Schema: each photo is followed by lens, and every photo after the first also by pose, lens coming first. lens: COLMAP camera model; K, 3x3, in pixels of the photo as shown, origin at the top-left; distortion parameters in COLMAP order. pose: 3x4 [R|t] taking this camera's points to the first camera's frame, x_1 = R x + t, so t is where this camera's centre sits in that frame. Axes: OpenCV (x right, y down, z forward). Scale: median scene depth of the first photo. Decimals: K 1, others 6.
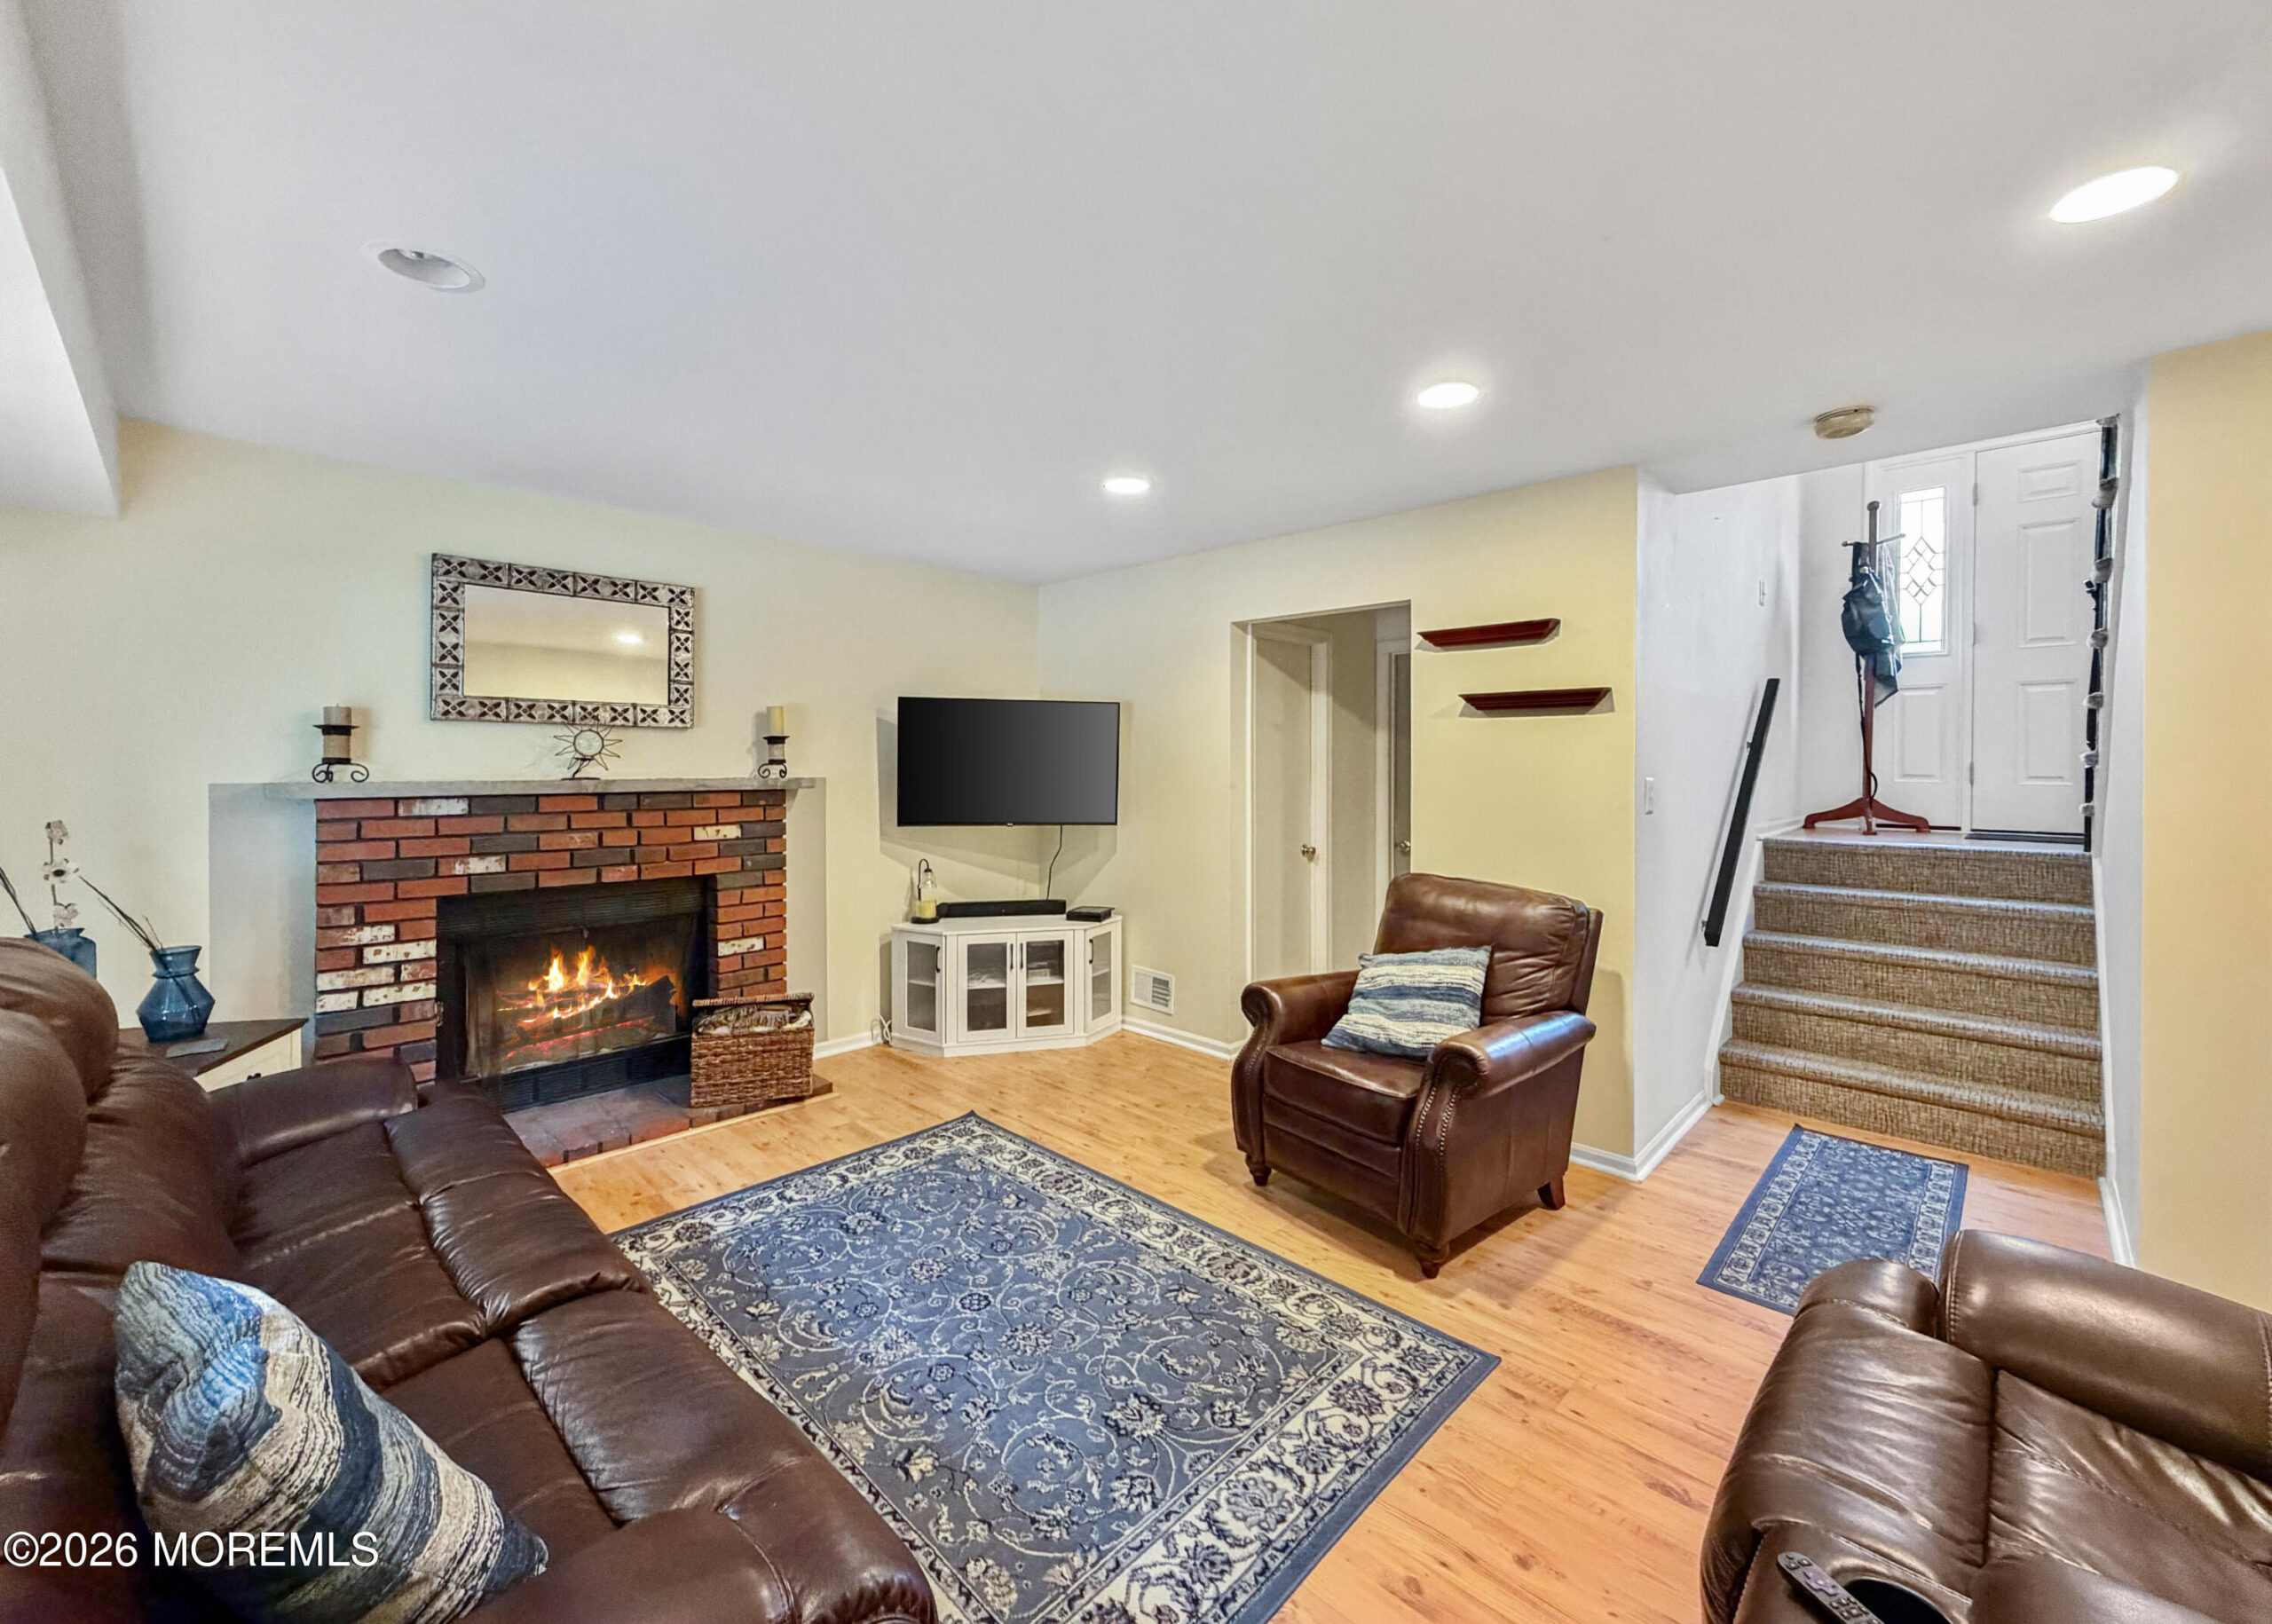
lens RADIAL K [[911.6, 0, 1134.6], [0, 911.6, 745.4], [0, 0, 1]] dist [0.000932, 0.000090]
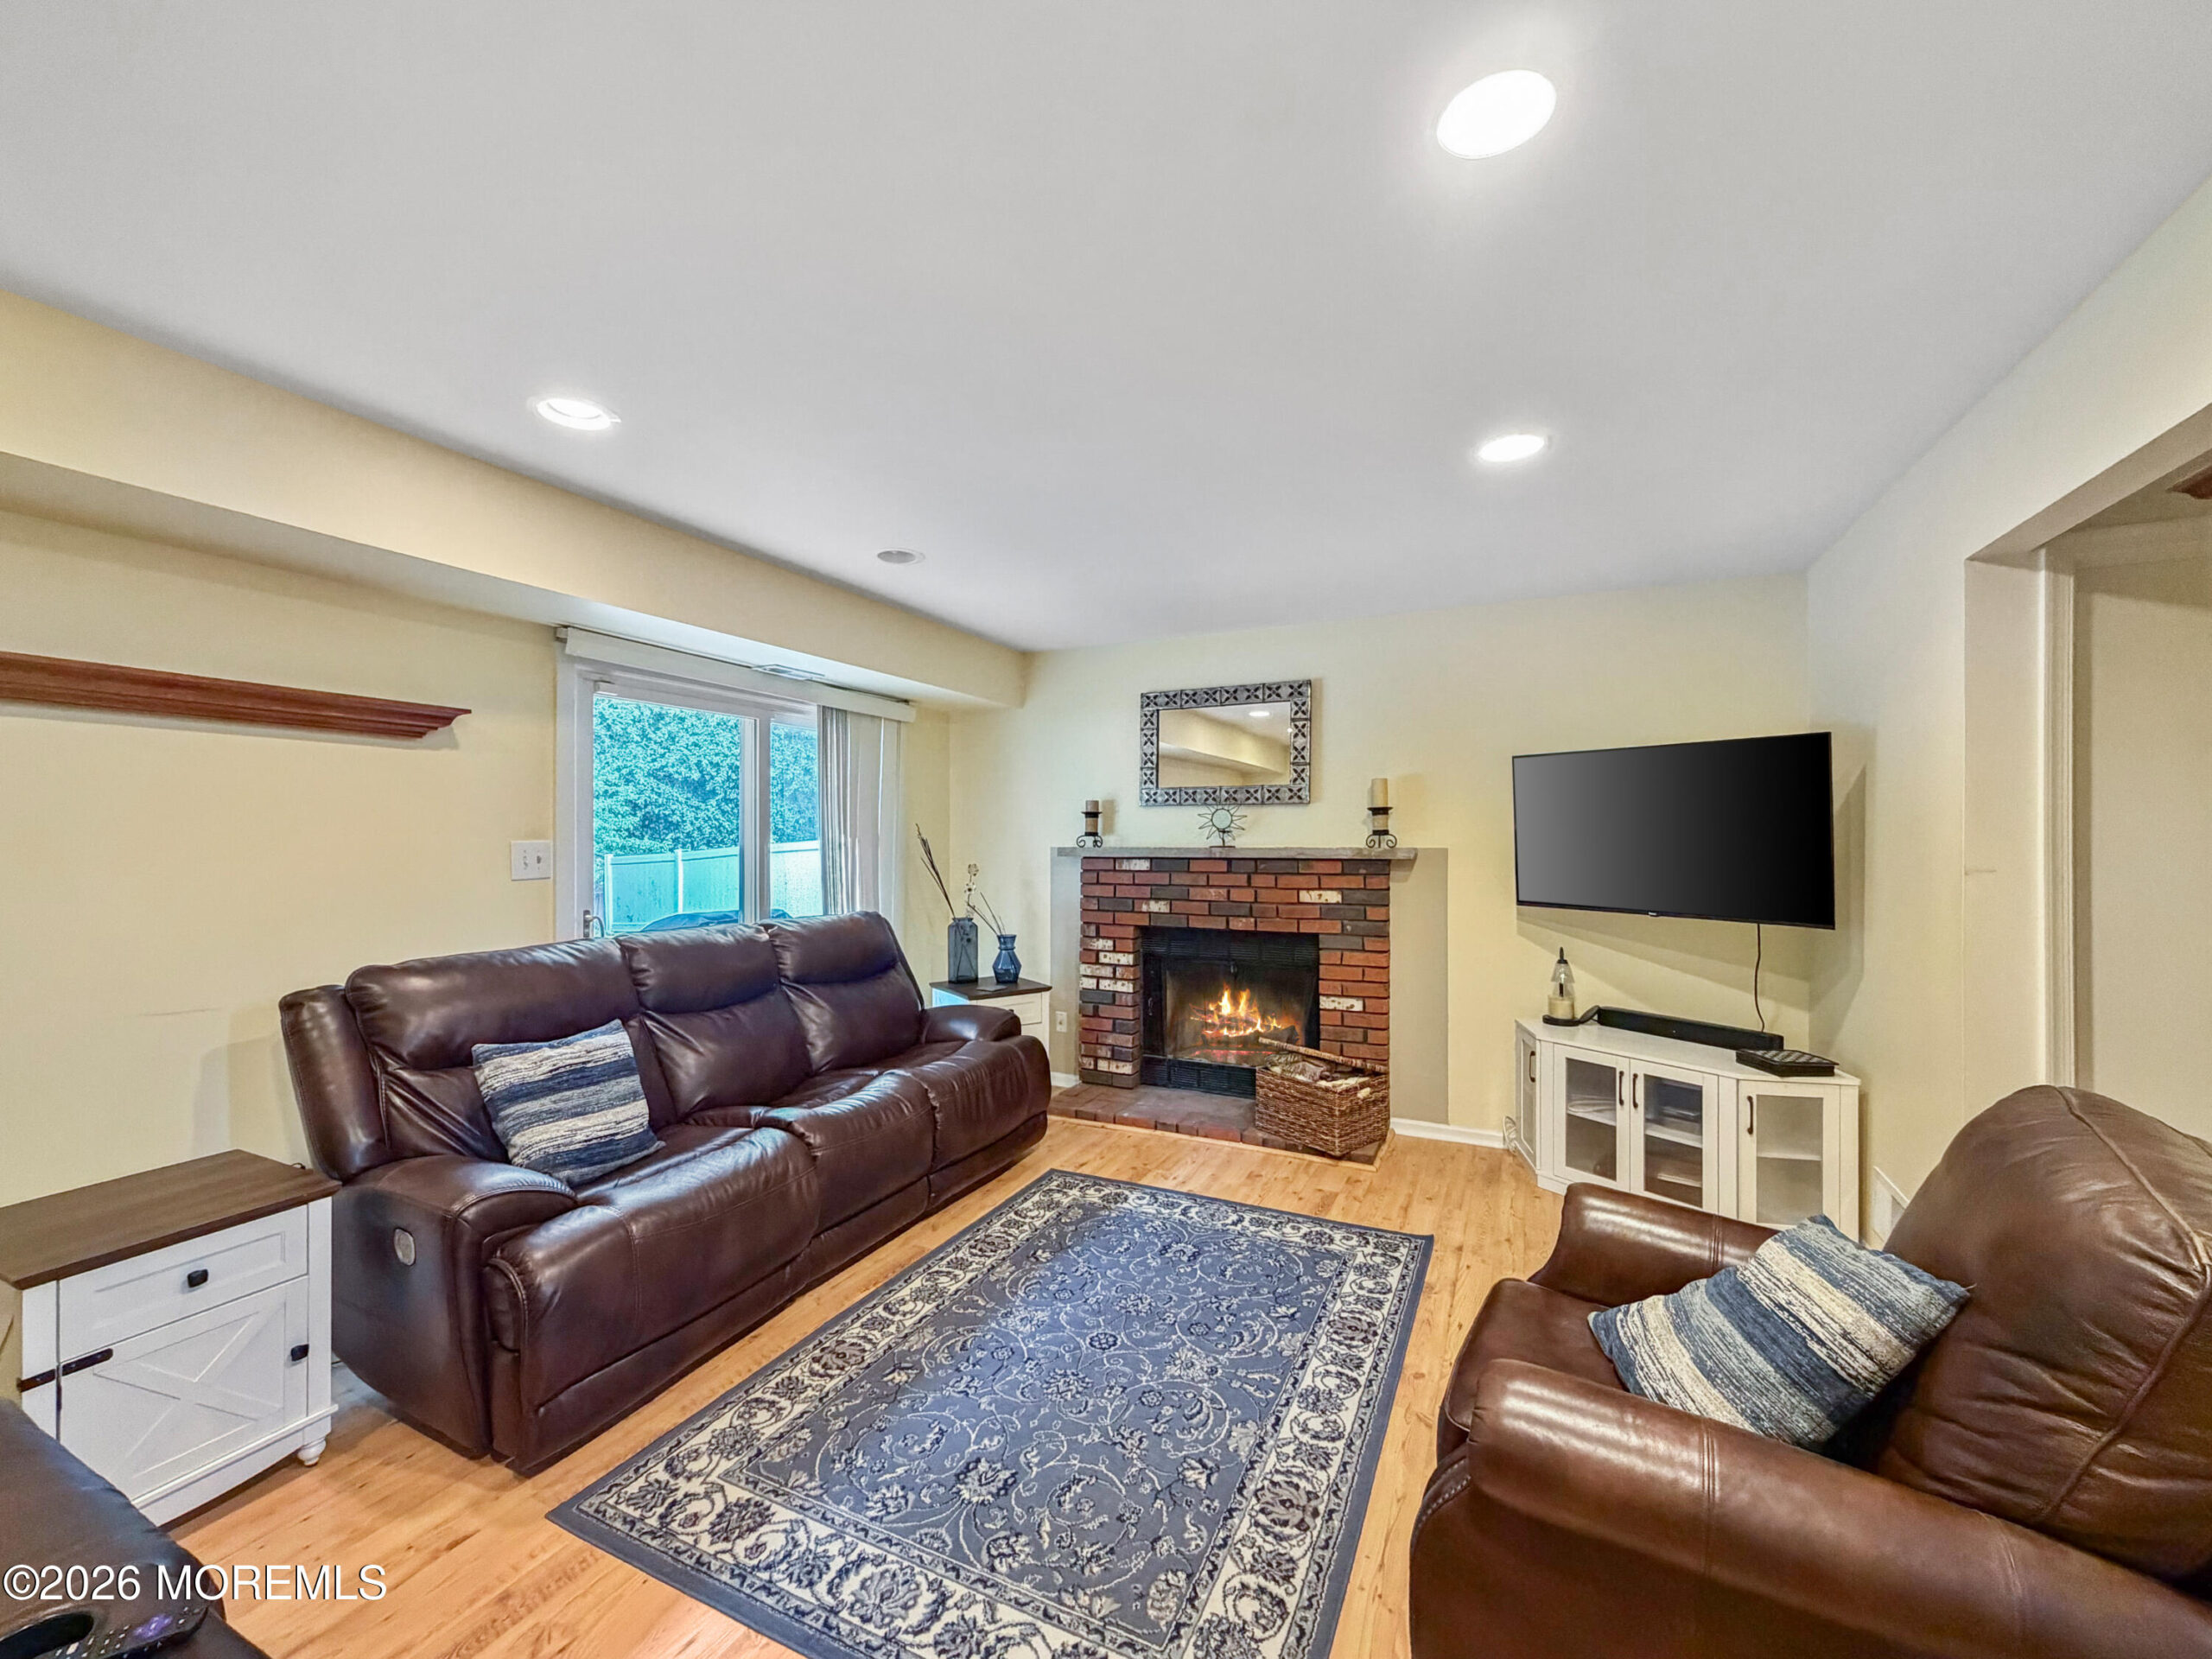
lens RADIAL K [[891.2, 0, 1100.0], [0, 891.2, 814.7], [0, 0, 1]] dist [0.000481, -0.000163]
pose [[0.309202, -0.028660, -0.950564, 0.756147], [0.021438, 0.999502, -0.023162, 0.023745], [0.950755, -0.013216, 0.309663, 0.630924]]
